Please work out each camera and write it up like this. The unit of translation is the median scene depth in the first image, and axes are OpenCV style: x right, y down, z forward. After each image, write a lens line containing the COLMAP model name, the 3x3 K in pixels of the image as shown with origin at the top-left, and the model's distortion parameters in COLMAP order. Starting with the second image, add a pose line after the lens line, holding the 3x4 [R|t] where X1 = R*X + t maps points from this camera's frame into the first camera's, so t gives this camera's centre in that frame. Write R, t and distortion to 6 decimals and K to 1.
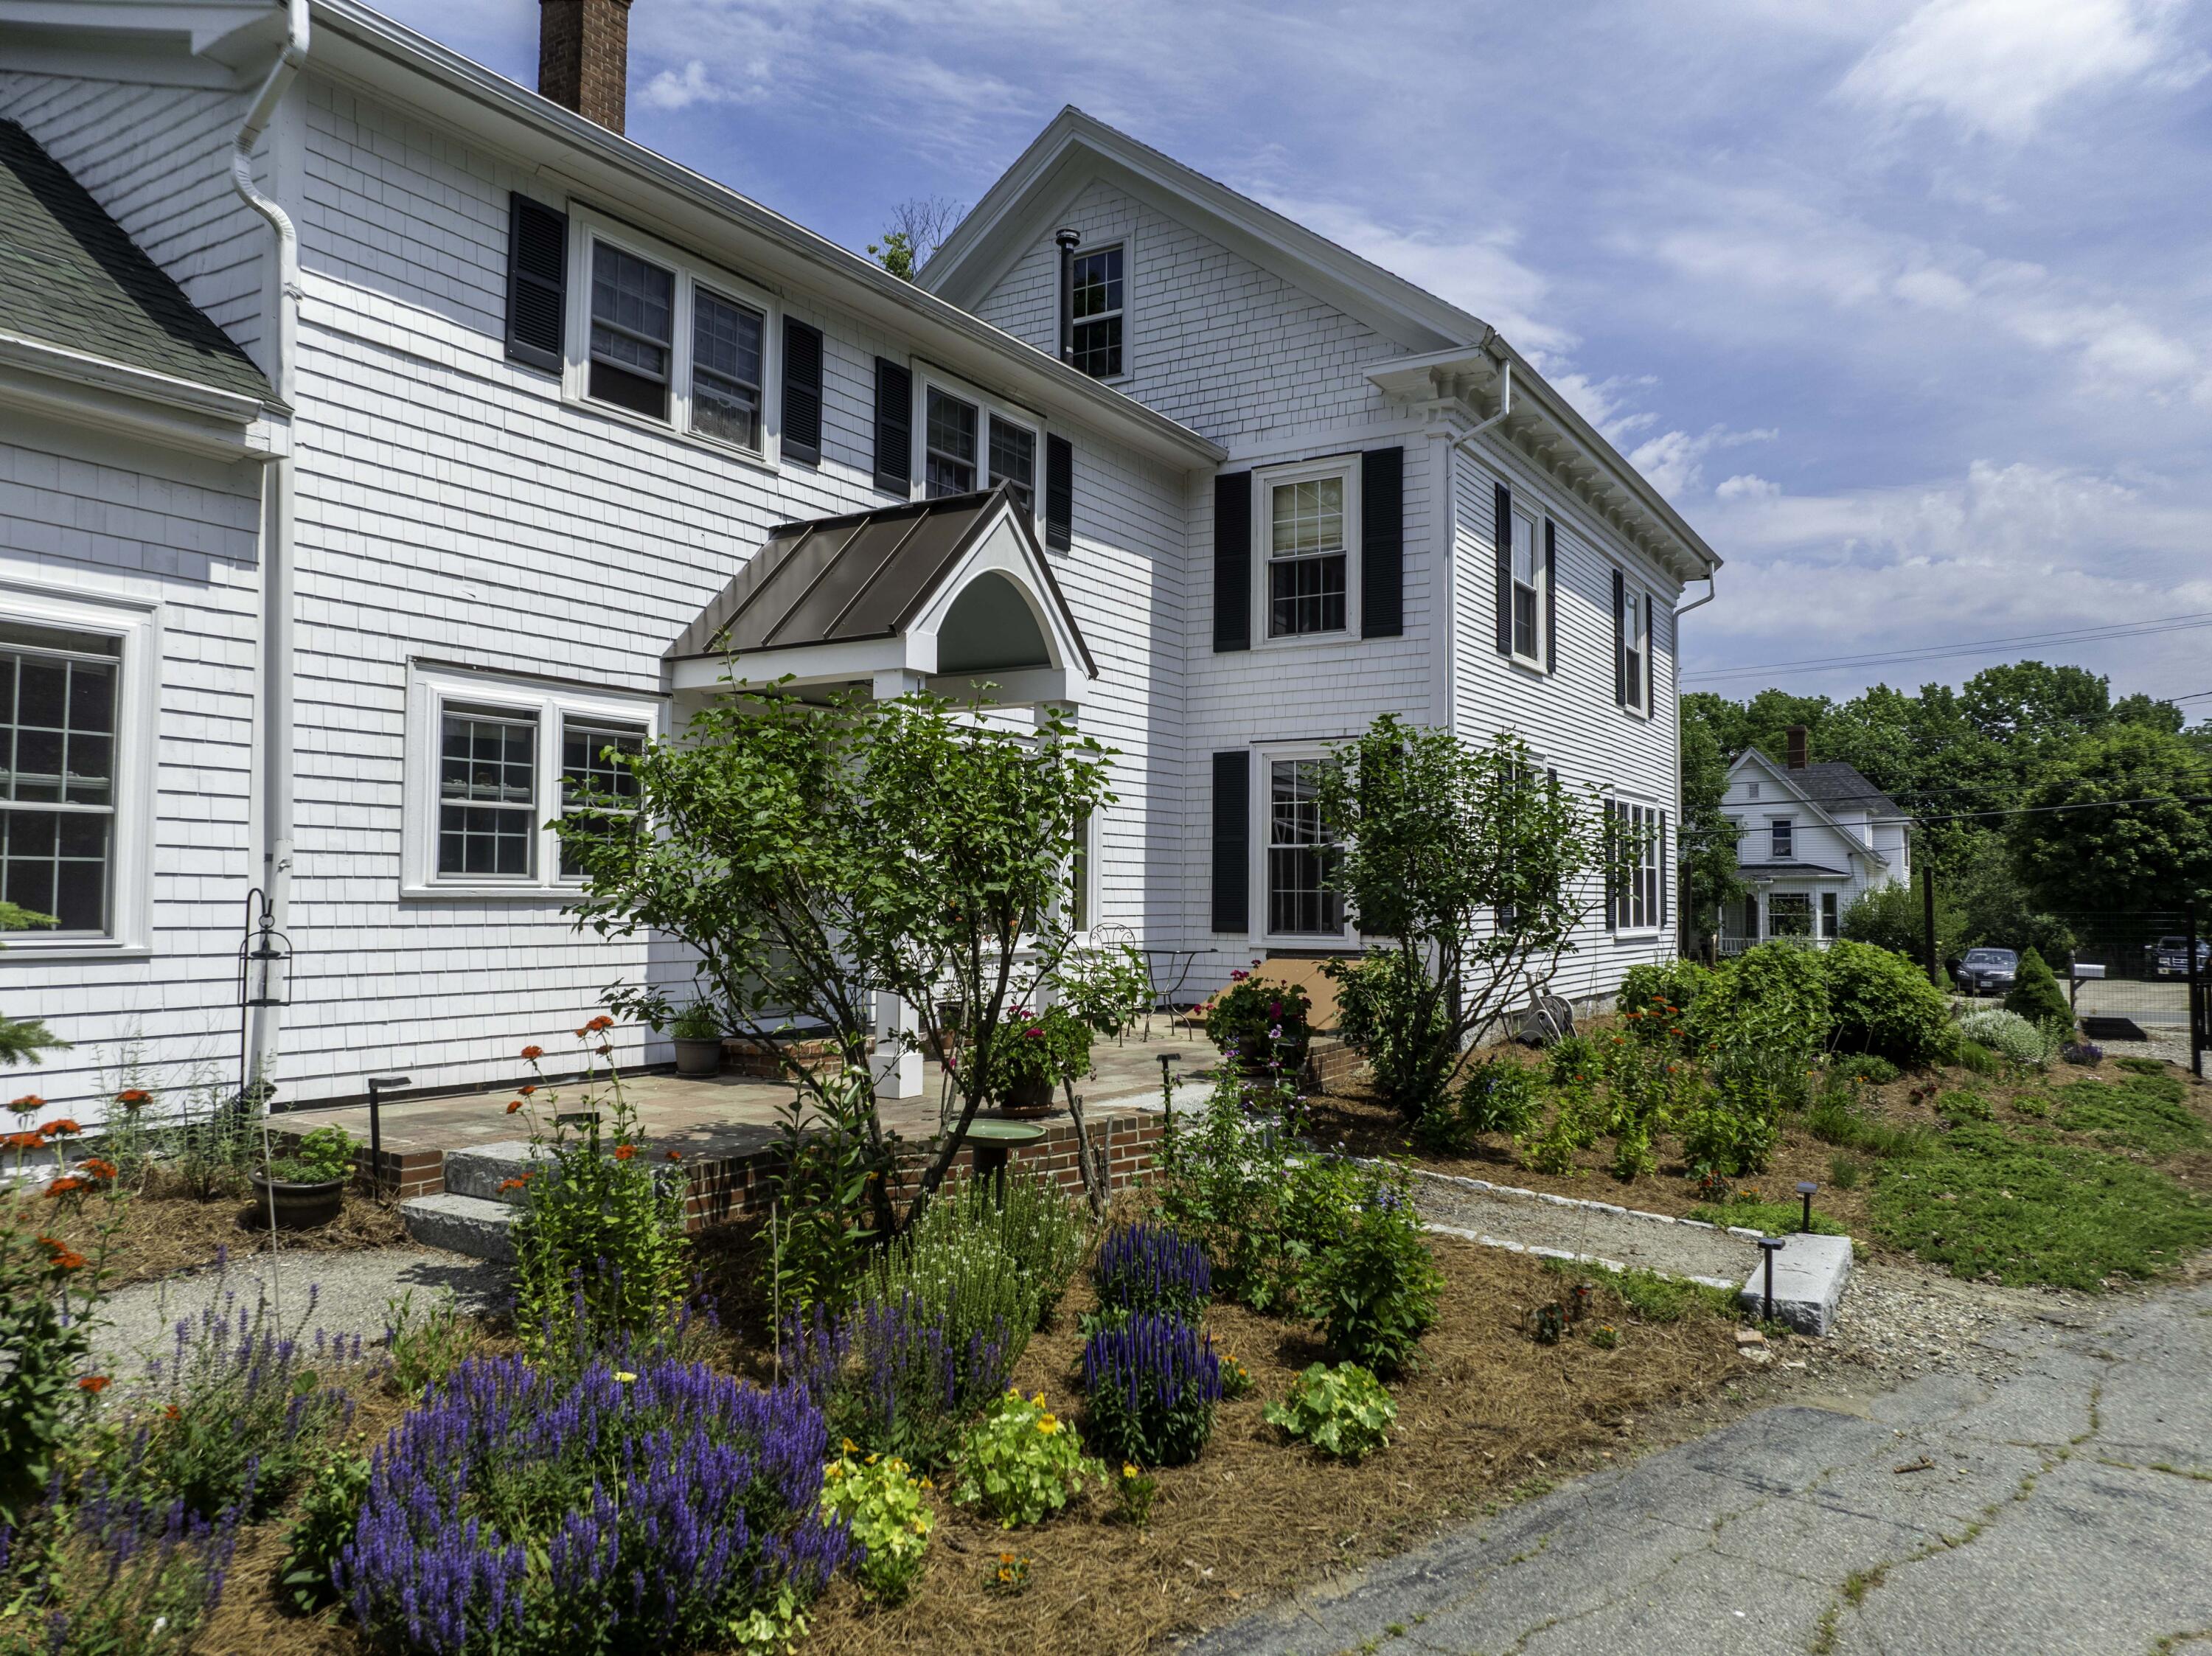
lens RADIAL K [[1567.4, 0, 1107.0], [0, 1567.4, 829.2], [0, 0, 1]] dist [-0.042636, 0.014357]
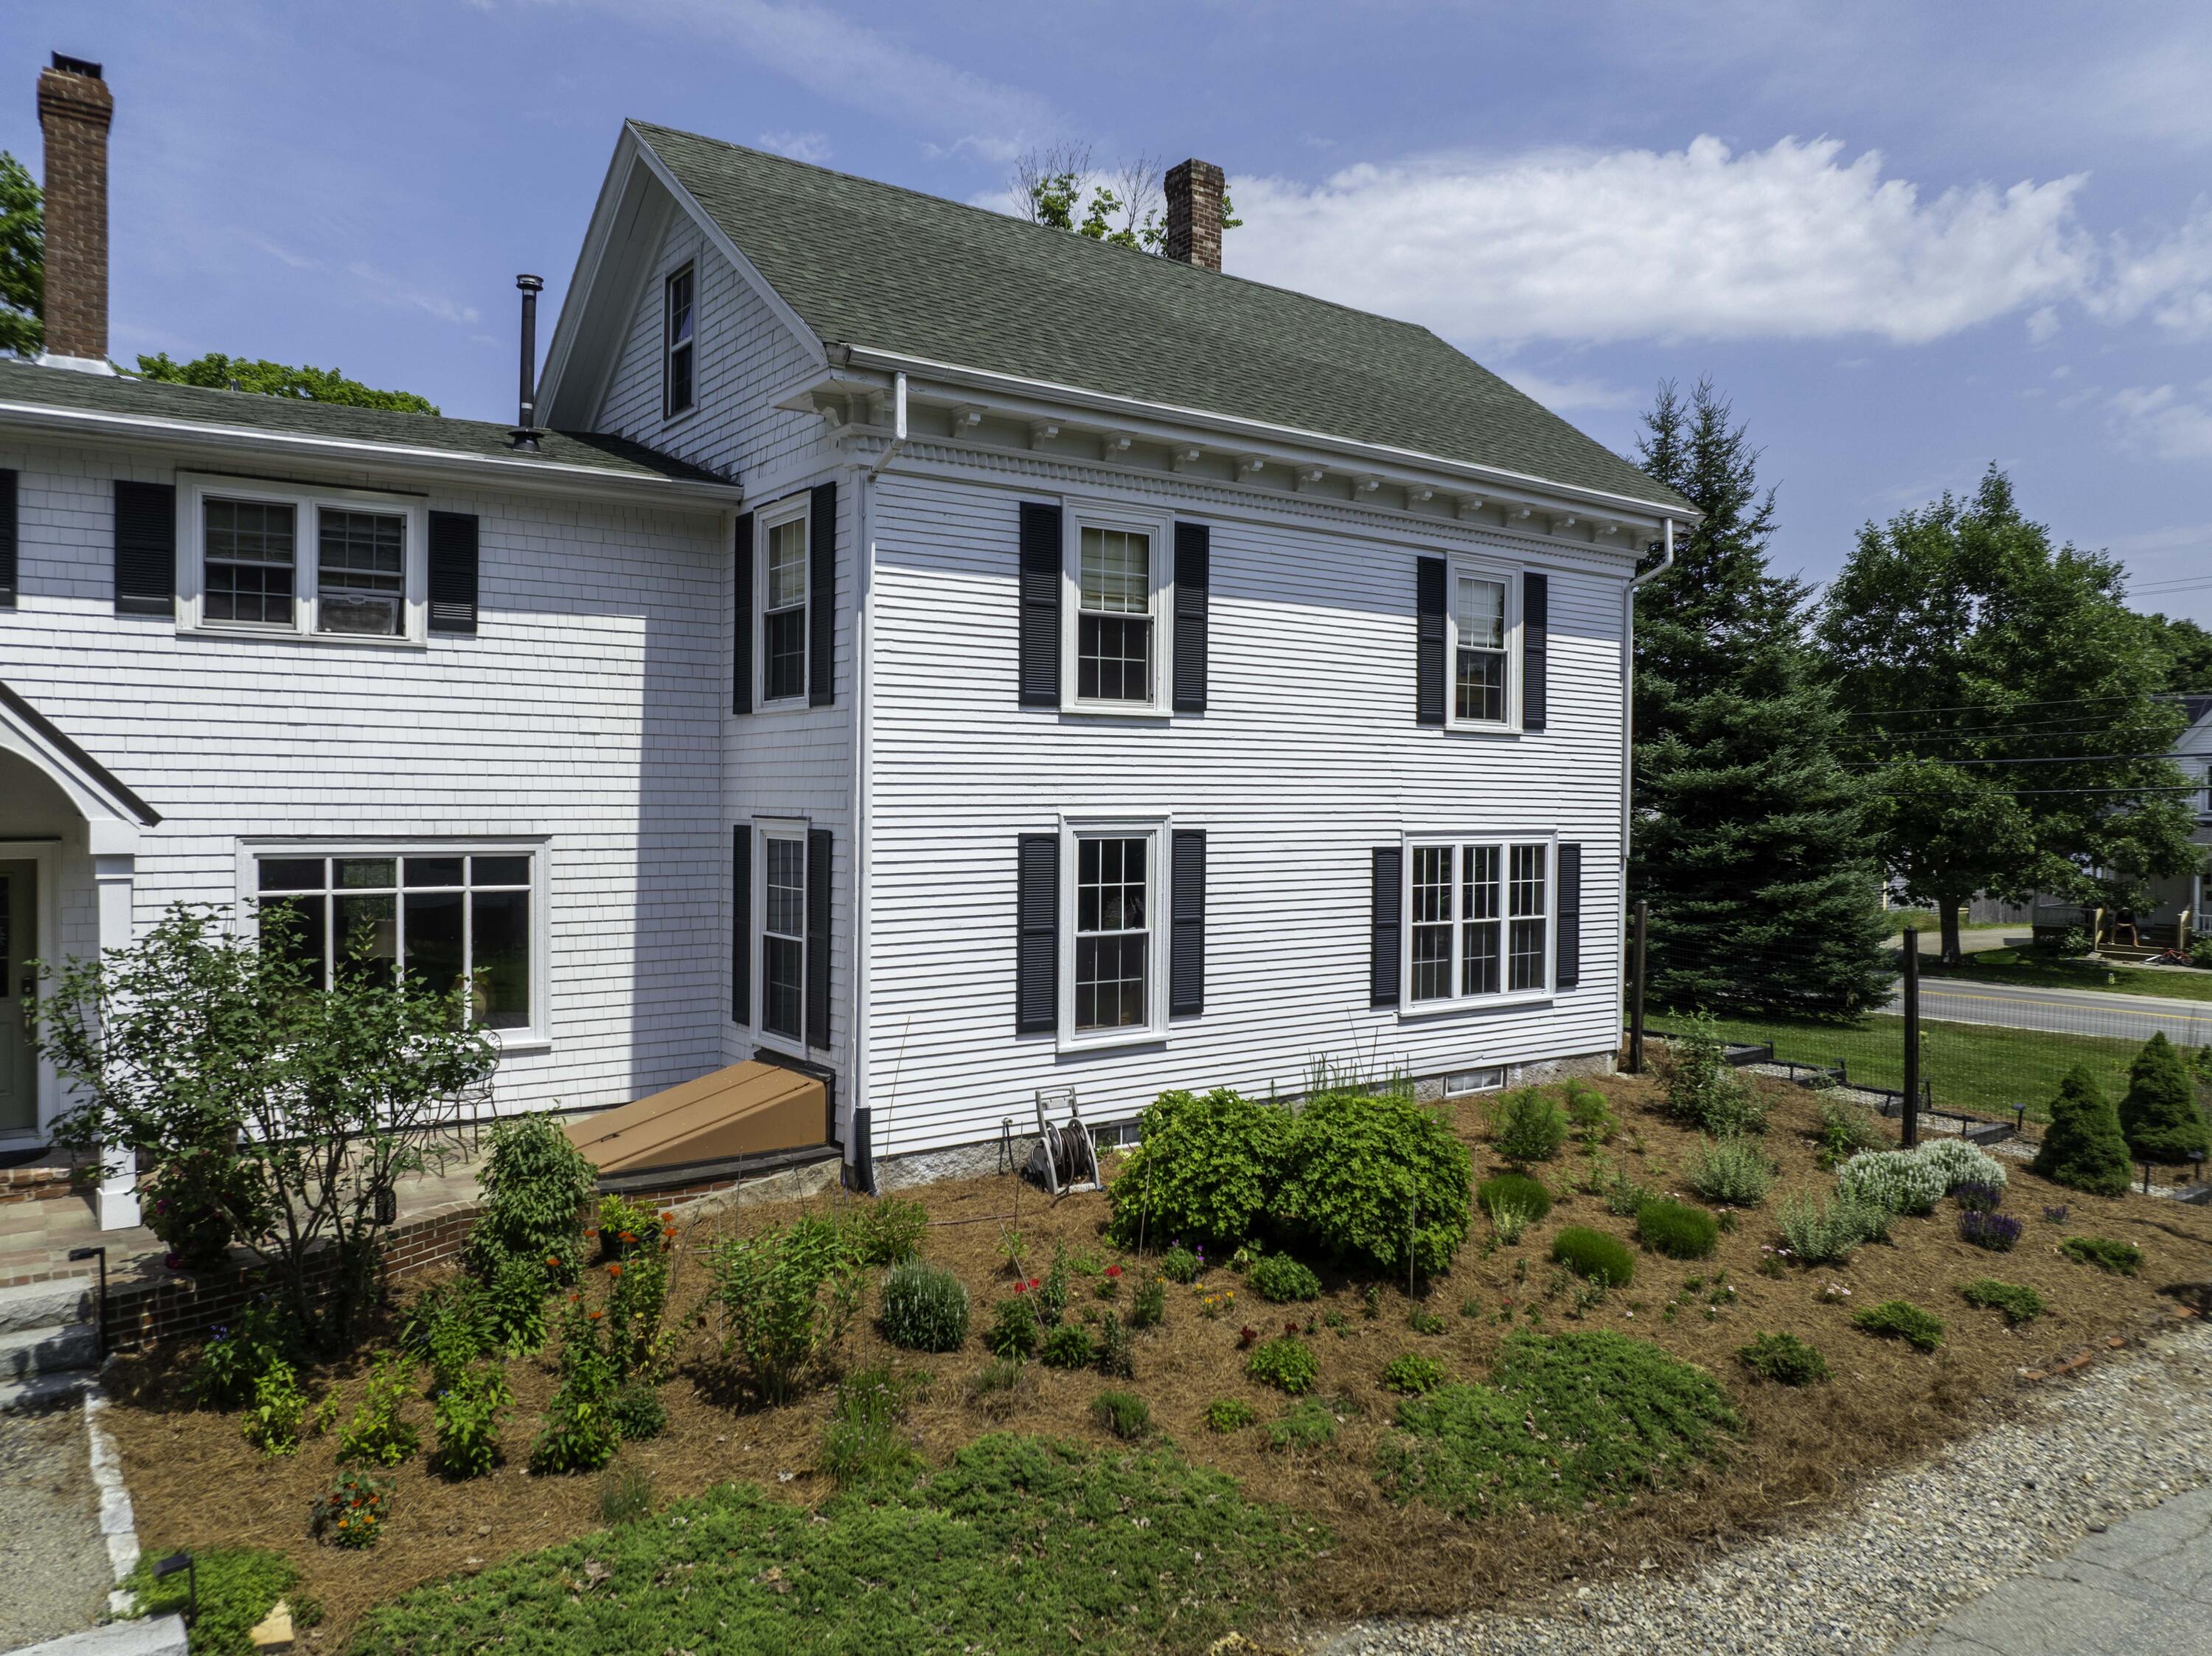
lens RADIAL K [[1567.4, 0, 1120.1], [0, 1567.4, 822.6], [0, 0, 1]] dist [-0.042636, 0.014357]
pose [[0.925913, 0.009510, -0.377617, 0.648644], [0.013830, 0.998159, 0.059048, -0.104508], [0.377483, -0.059896, 0.924077, 0.249994]]
